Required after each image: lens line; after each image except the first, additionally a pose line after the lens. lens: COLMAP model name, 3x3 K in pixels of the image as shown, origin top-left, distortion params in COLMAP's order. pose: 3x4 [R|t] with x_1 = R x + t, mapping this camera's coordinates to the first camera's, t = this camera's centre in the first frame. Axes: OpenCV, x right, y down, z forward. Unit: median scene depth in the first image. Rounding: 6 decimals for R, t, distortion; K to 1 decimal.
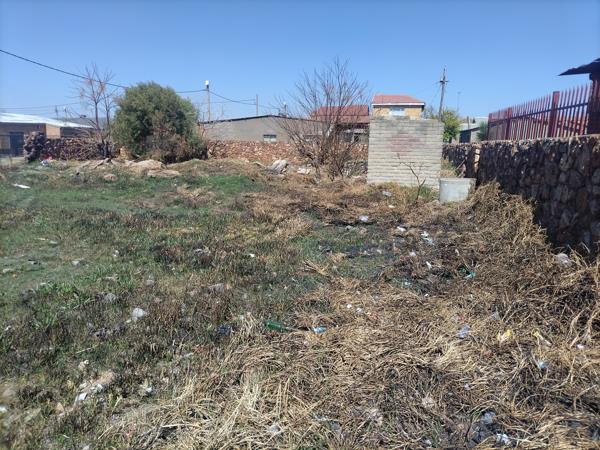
lens RADIAL K [[445.4, 0, 300.0], [0, 445.4, 225.0], [0, 0, 1]] dist [0.043680, -0.047193]
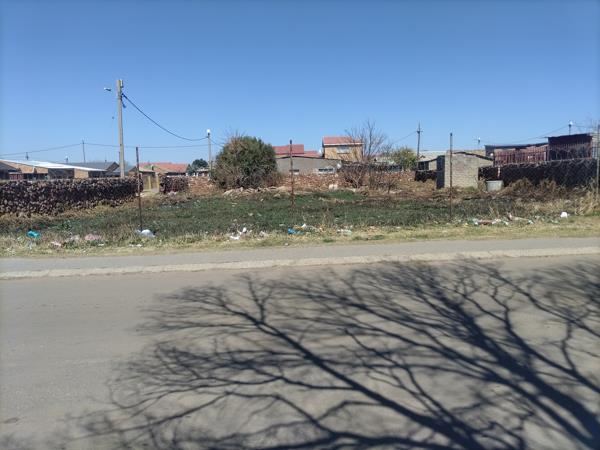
lens RADIAL K [[445.4, 0, 300.0], [0, 445.4, 225.0], [0, 0, 1]] dist [0.043680, -0.047193]
pose [[0.968382, -0.066134, 0.240546, -1.230470], [0.085145, 0.993941, -0.069508, 0.204581], [-0.234492, 0.087791, 0.968146, -1.013030]]
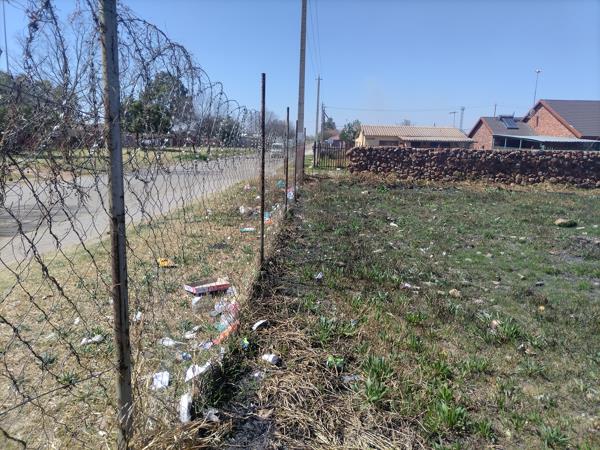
lens RADIAL K [[445.4, 0, 300.0], [0, 445.4, 225.0], [0, 0, 1]] dist [0.043680, -0.047193]
pose [[0.179971, 0.177446, -0.967535, -0.037719], [-0.212498, 0.967383, 0.137891, 0.008680], [0.960445, 0.180783, 0.211808, -0.036142]]
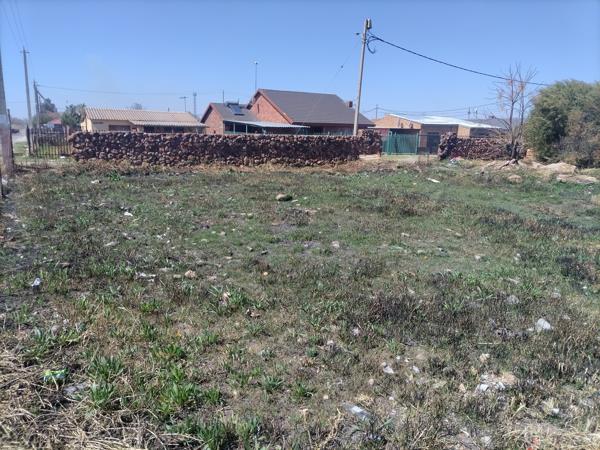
lens RADIAL K [[445.4, 0, 300.0], [0, 445.4, 225.0], [0, 0, 1]] dist [0.043680, -0.047193]
pose [[0.674570, 0.155000, -0.721755, -0.027353], [-0.156088, 0.985551, 0.065768, 0.004151], [0.721521, 0.068292, 0.689017, -0.013679]]
